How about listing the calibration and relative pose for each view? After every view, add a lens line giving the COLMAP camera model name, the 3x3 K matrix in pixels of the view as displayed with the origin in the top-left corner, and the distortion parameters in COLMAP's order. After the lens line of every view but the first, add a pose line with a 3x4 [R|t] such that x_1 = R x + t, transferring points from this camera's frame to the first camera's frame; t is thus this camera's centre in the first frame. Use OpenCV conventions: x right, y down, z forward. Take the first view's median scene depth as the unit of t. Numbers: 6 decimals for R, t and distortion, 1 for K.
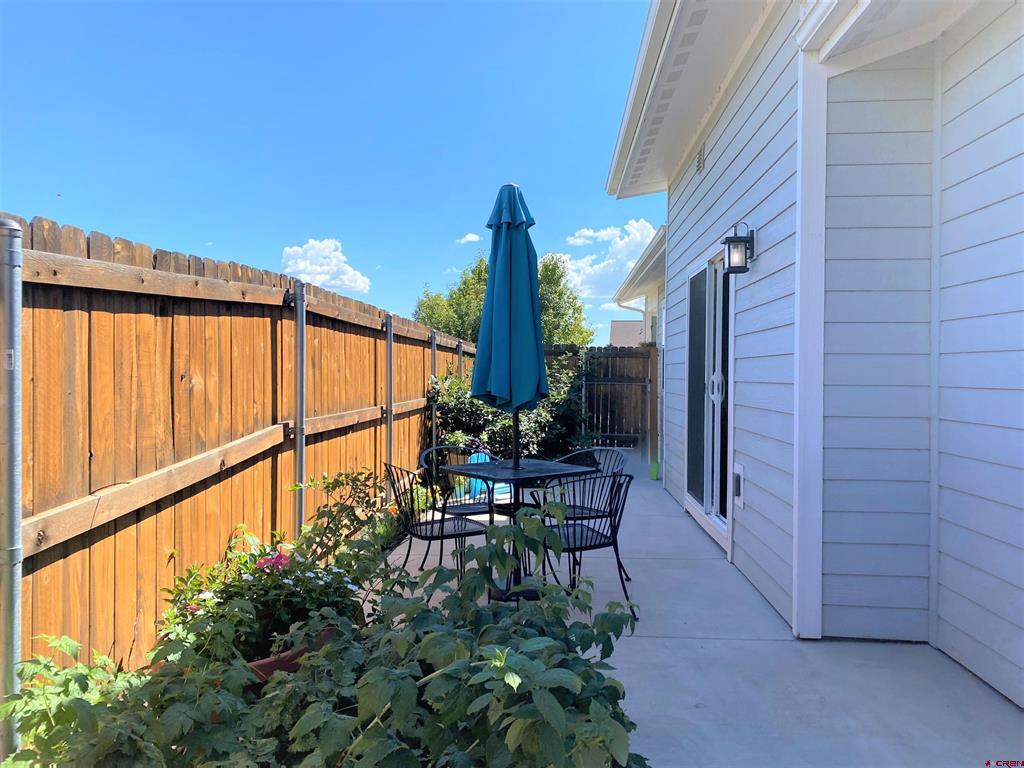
lens RADIAL K [[759.0, 0, 512.0], [0, 759.0, 384.0], [0, 0, 1]] dist [0.001157, 0.000026]
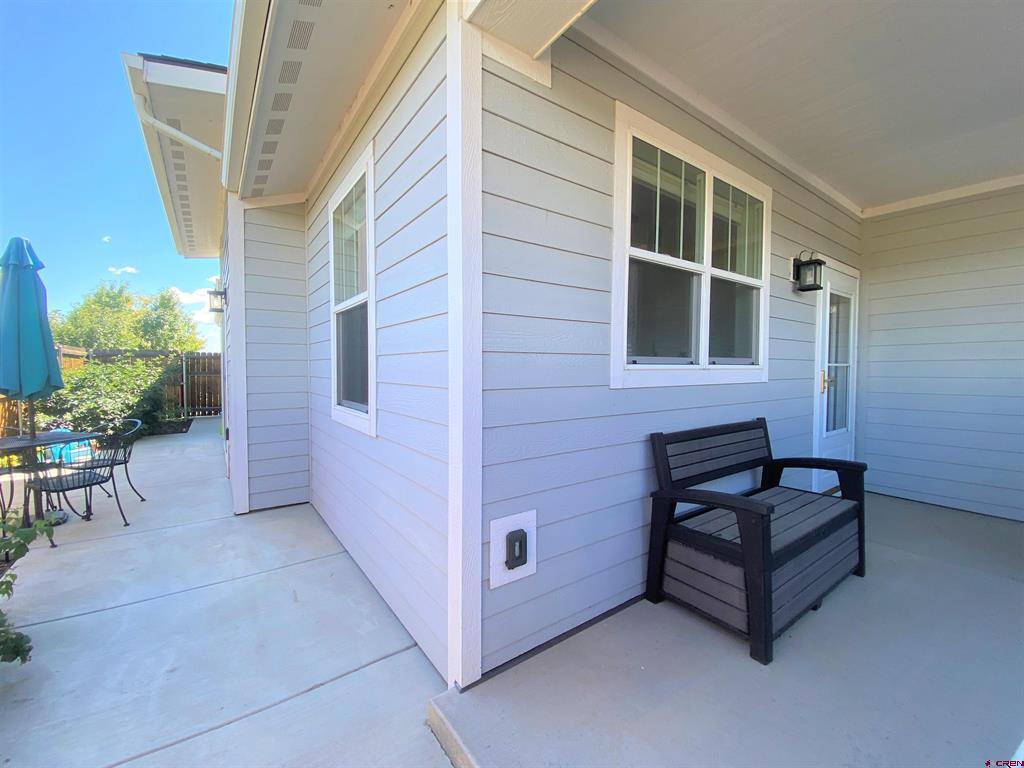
lens RADIAL K [[411.7, 0, 505.9], [0, 411.7, 383.4], [0, 0, 1]] dist [-0.016866, -0.000551]
pose [[0.775445, -0.034840, 0.630453, 0.125758], [0.017774, 0.999285, 0.033360, -0.001943], [-0.631165, -0.014663, 0.775510, -0.080948]]
